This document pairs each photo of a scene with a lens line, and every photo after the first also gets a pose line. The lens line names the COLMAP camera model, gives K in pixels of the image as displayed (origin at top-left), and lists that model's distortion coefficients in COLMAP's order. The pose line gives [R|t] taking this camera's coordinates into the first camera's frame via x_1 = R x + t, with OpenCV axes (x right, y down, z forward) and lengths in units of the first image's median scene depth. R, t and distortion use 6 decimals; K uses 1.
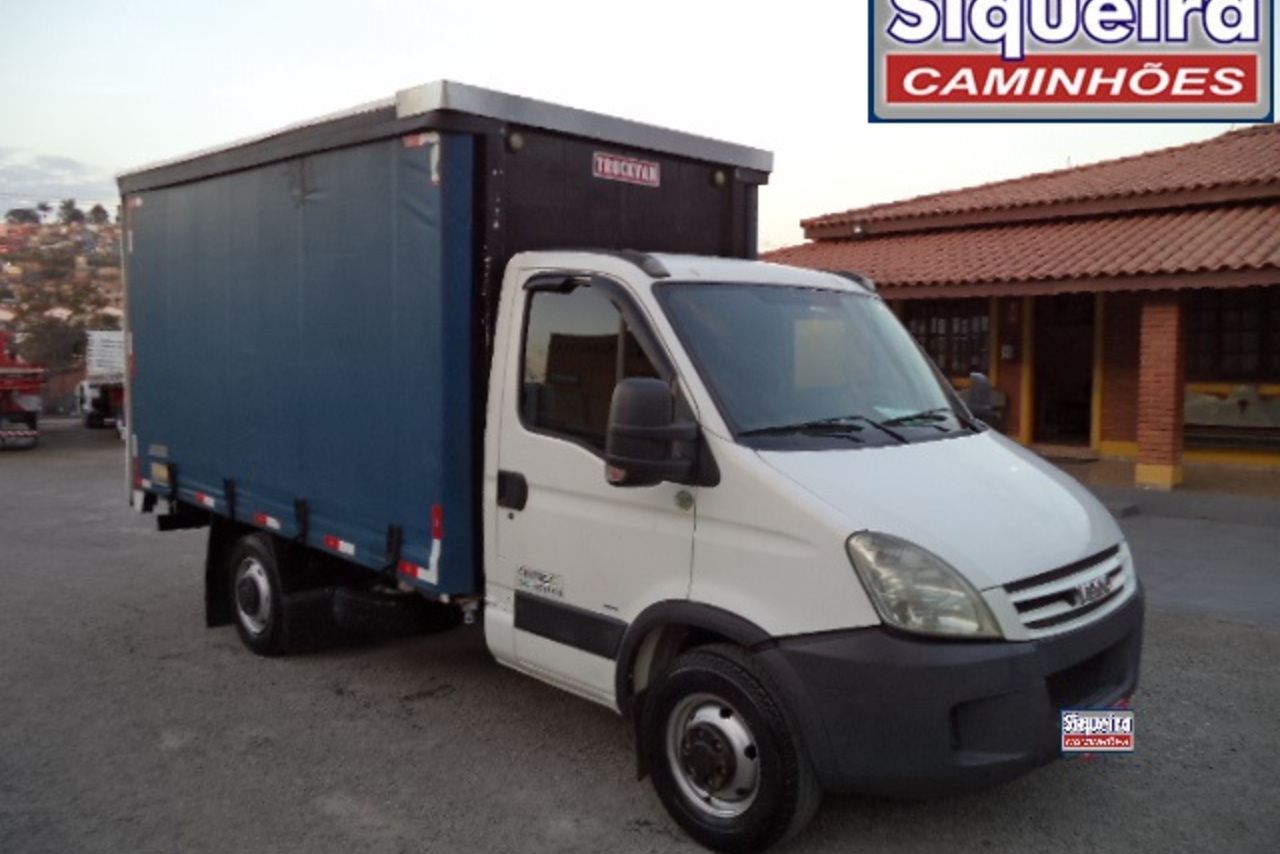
lens RADIAL K [[988.5, 0, 640.0], [0, 988.5, 427.0], [0, 0, 1]] dist [-0.003808, -0.079363]
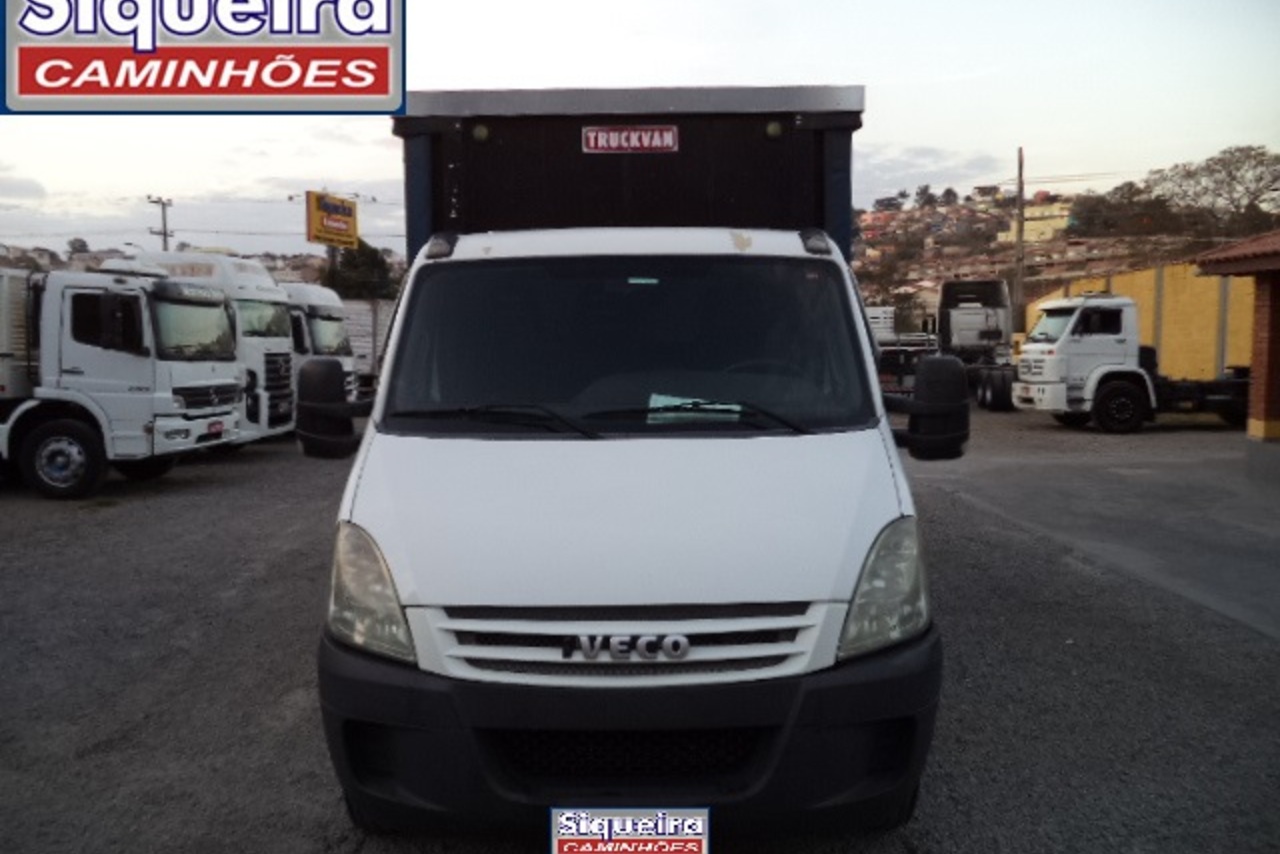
lens RADIAL K [[988.5, 0, 640.0], [0, 988.5, 427.0], [0, 0, 1]] dist [-0.003808, -0.079363]
pose [[0.726107, 0.061224, -0.684851, 0.679875], [-0.043803, 0.998123, 0.042788, -0.024337], [0.686185, -0.001070, 0.727426, 0.316740]]
